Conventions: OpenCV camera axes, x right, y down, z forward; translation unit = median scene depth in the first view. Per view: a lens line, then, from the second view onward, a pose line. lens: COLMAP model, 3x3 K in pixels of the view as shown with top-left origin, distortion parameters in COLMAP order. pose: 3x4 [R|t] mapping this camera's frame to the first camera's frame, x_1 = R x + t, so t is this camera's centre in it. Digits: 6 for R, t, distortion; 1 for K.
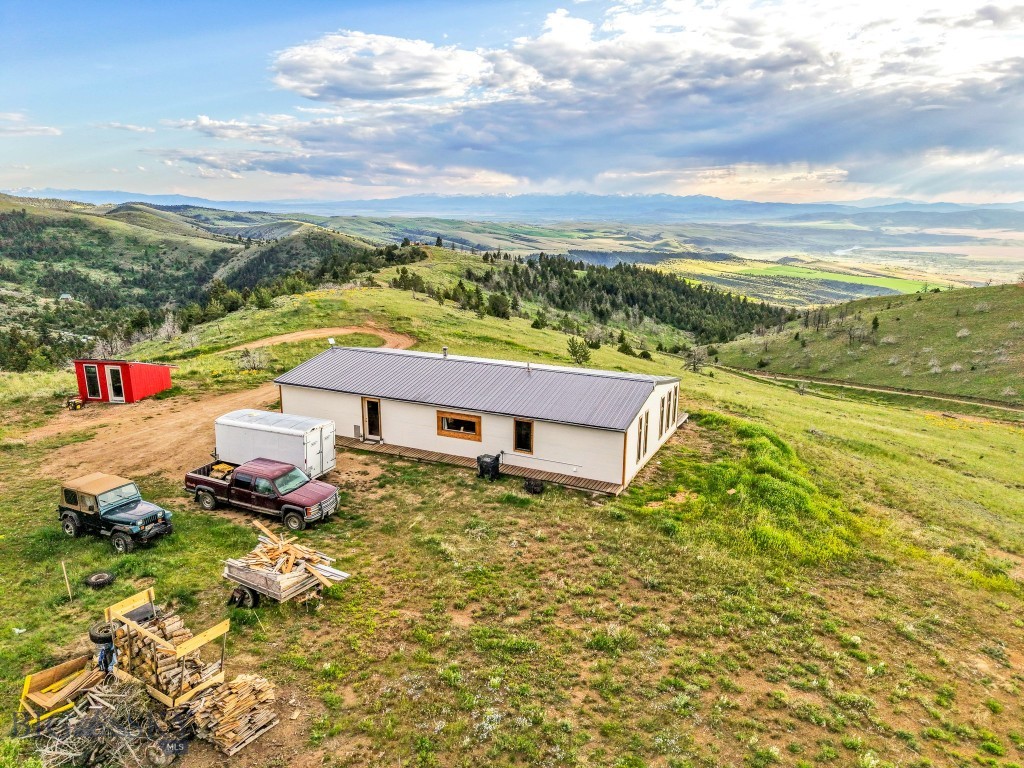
lens RADIAL K [[686.1, 0, 510.4], [0, 686.1, 383.3], [0, 0, 1]] dist [0.019217, -0.016346]
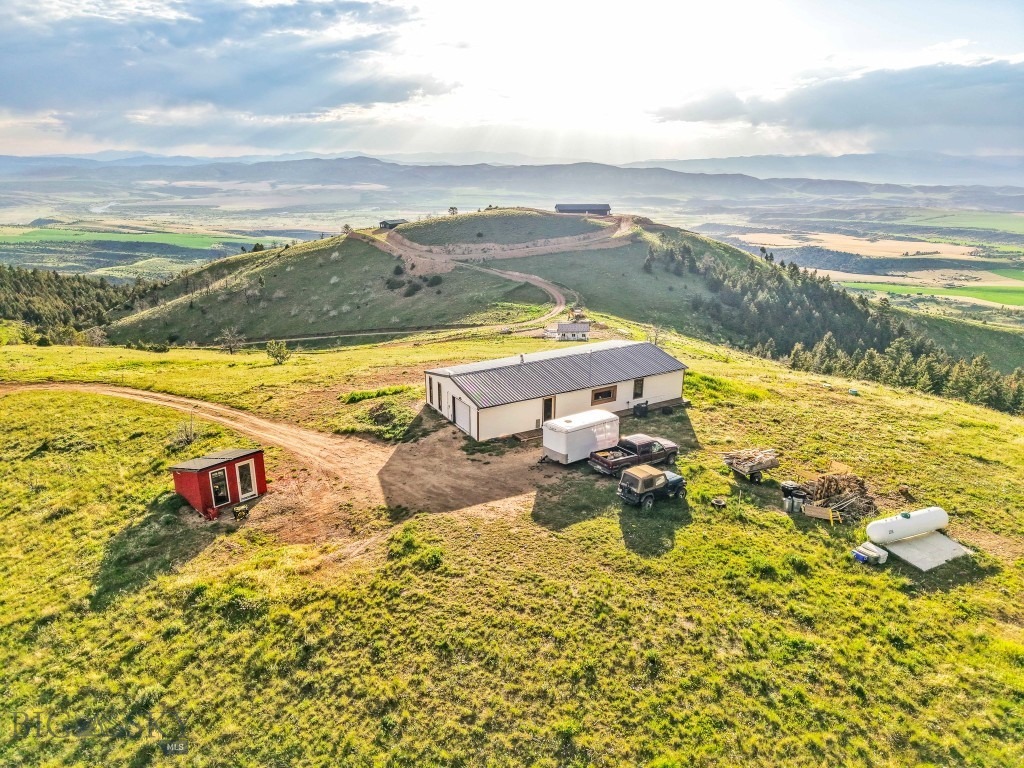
lens RADIAL K [[686.1, 0, 509.5], [0, 686.1, 388.4], [0, 0, 1]] dist [0.019217, -0.016346]
pose [[0.563593, -0.260723, 0.783828, -1.600441], [0.205780, 0.963283, 0.172453, -0.302940], [-0.800011, 0.064103, 0.596552, 0.254411]]
